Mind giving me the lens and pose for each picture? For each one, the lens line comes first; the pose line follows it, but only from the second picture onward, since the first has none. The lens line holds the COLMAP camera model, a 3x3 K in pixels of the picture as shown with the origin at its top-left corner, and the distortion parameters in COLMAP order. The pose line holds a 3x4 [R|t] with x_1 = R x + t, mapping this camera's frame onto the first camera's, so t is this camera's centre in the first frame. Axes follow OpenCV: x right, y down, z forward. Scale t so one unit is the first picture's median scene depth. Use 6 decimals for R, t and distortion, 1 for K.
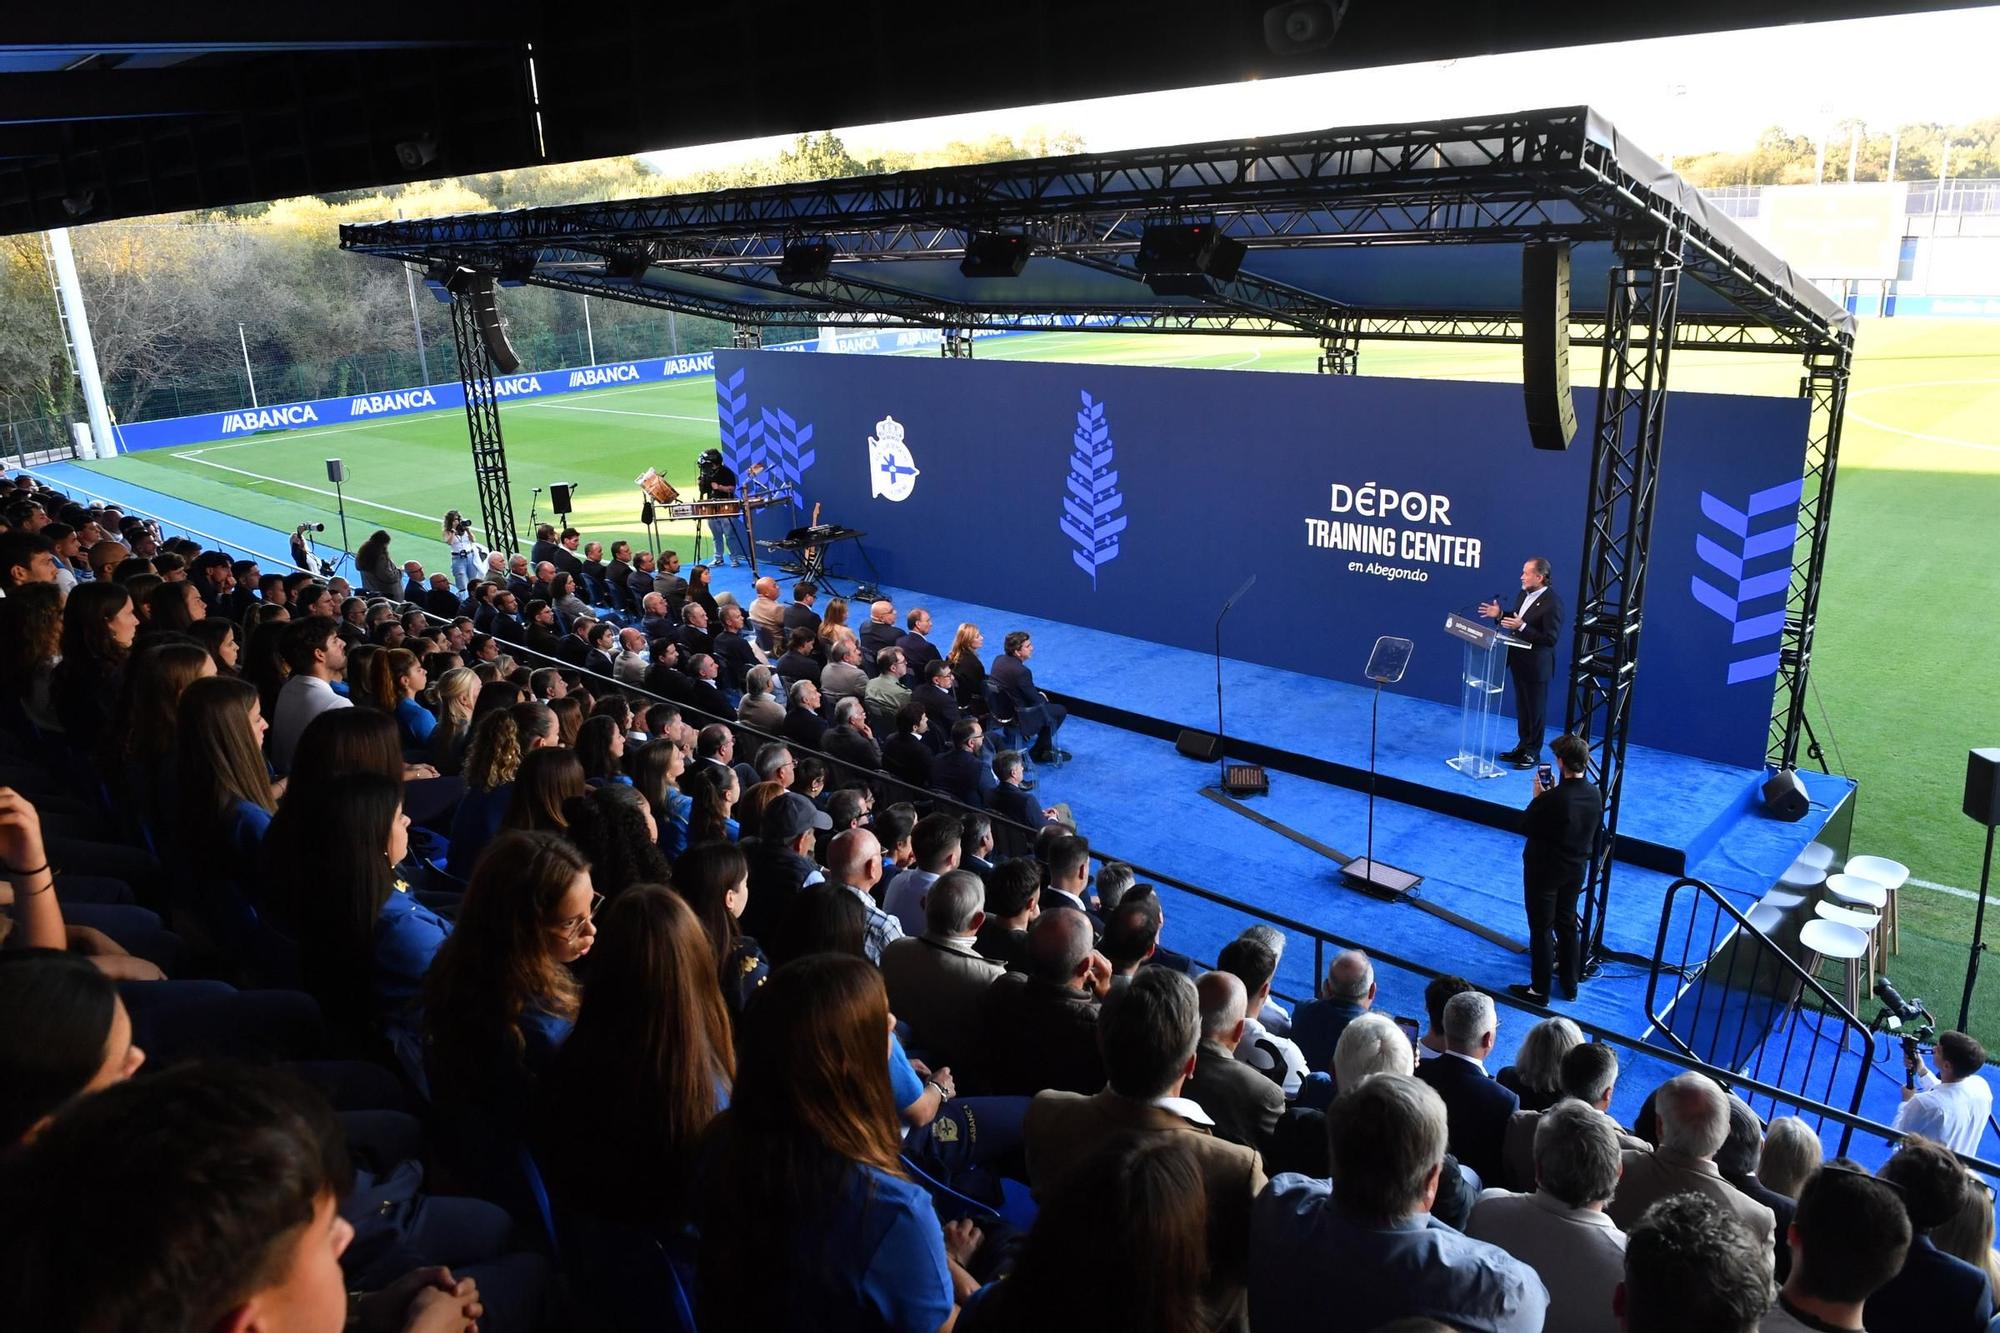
lens RADIAL K [[1411.0, 0, 966.8], [0, 1411.0, 666.9], [0, 0, 1]] dist [-0.045133, -0.004871]
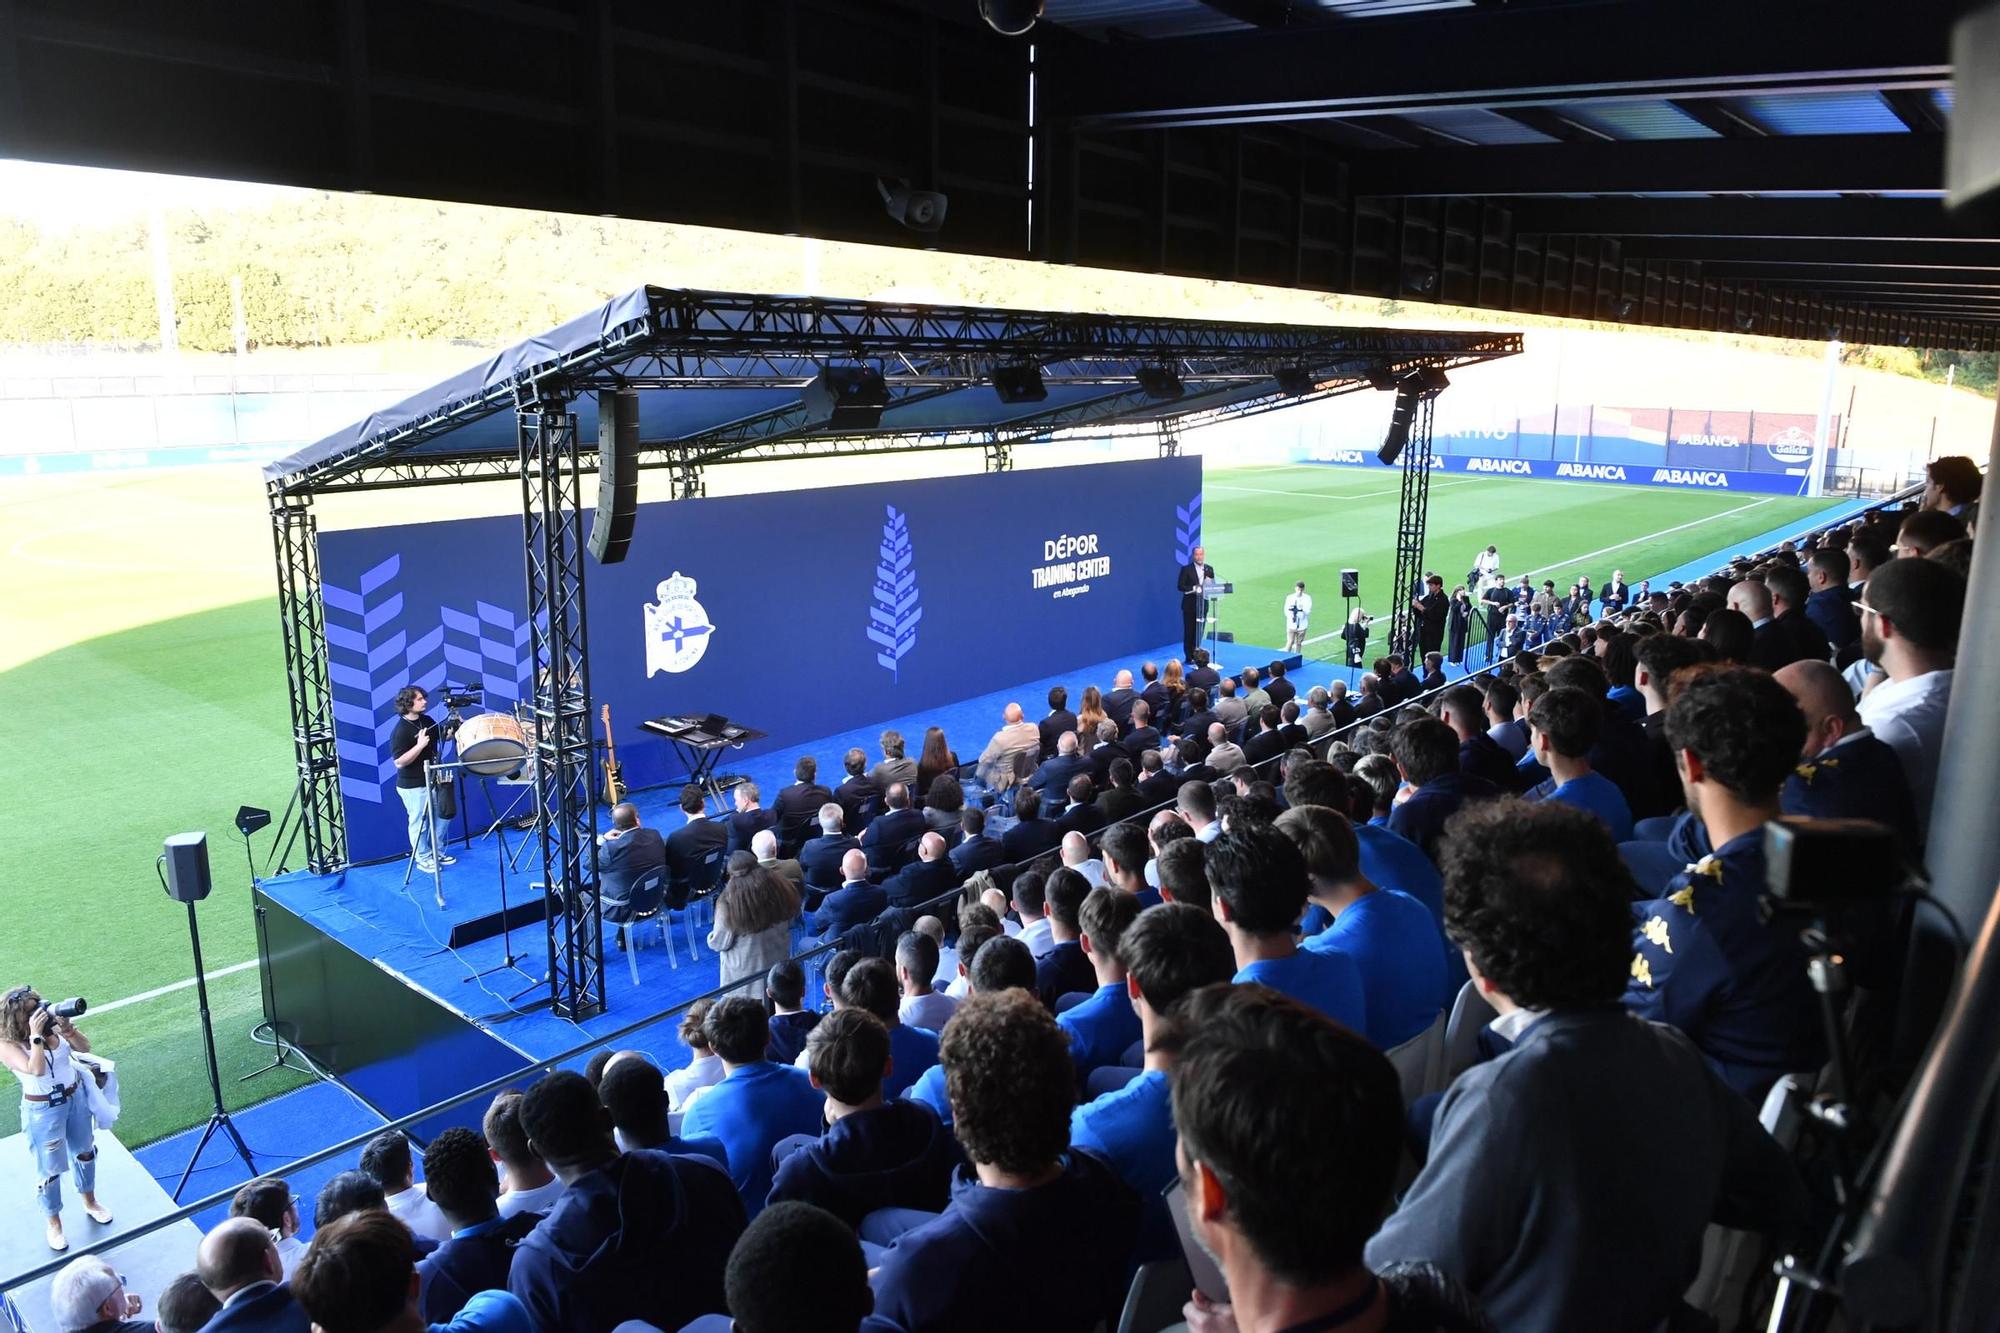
lens RADIAL K [[1411.0, 0, 1009.6], [0, 1411.0, 669.9], [0, 0, 1]] dist [-0.045133, -0.004871]
pose [[-0.092159, -0.171932, 0.980789, -1.244957], [0.292941, 0.936710, 0.191731, -0.310383], [-0.951679, 0.304983, -0.035960, 1.180063]]
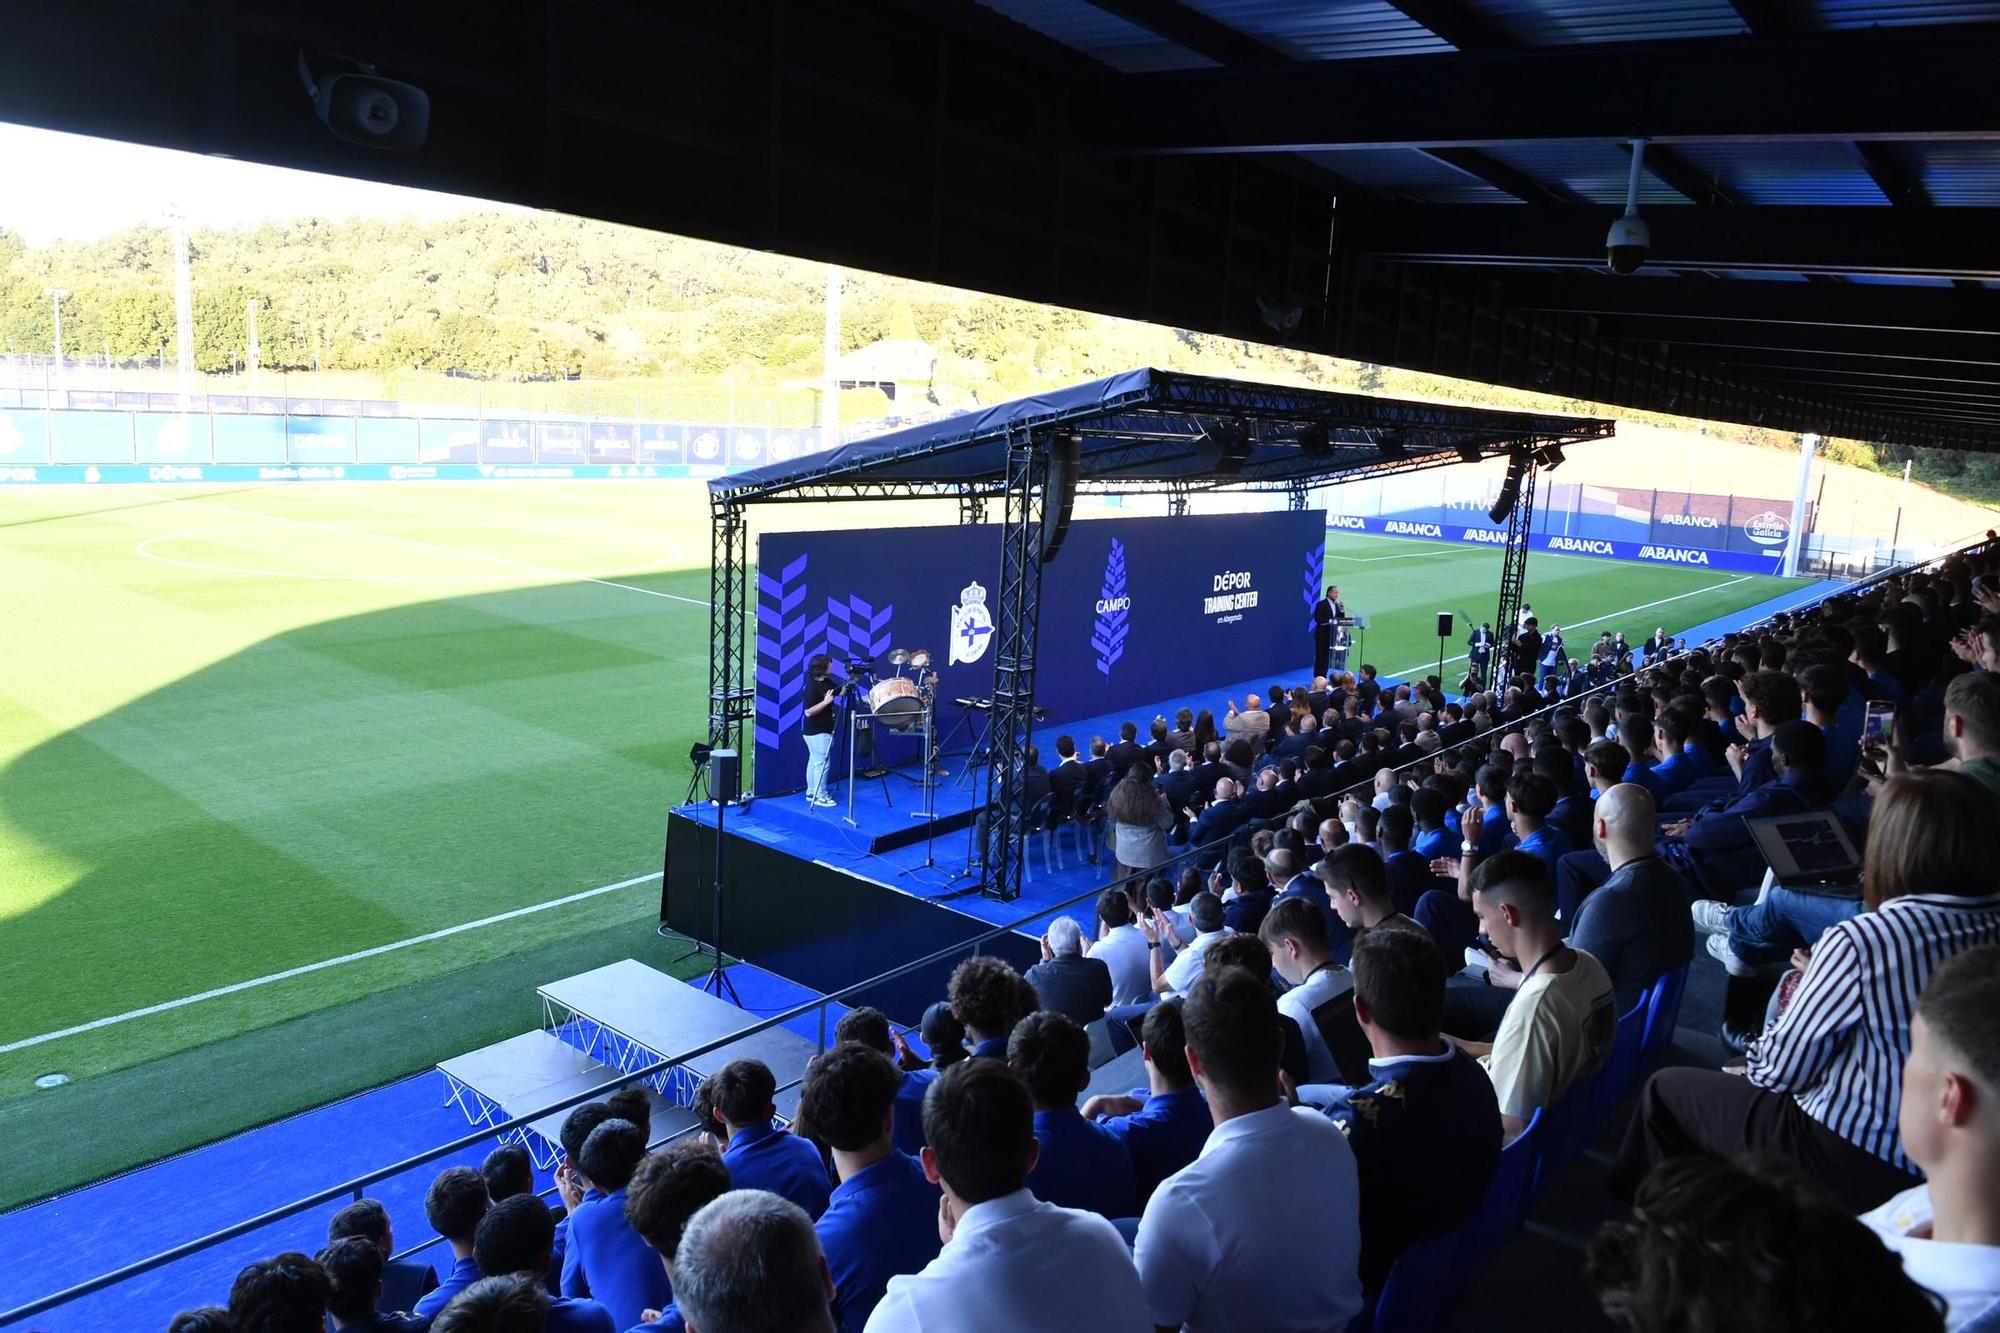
lens RADIAL K [[1411.0, 0, 1009.0], [0, 1411.0, 671.9], [0, 0, 1]] dist [-0.045133, -0.004871]
pose [[-0.117359, -0.139670, 0.983219, -1.505243], [0.250471, 0.953890, 0.165401, -0.385605], [-0.960984, 0.265679, -0.076964, 1.475141]]
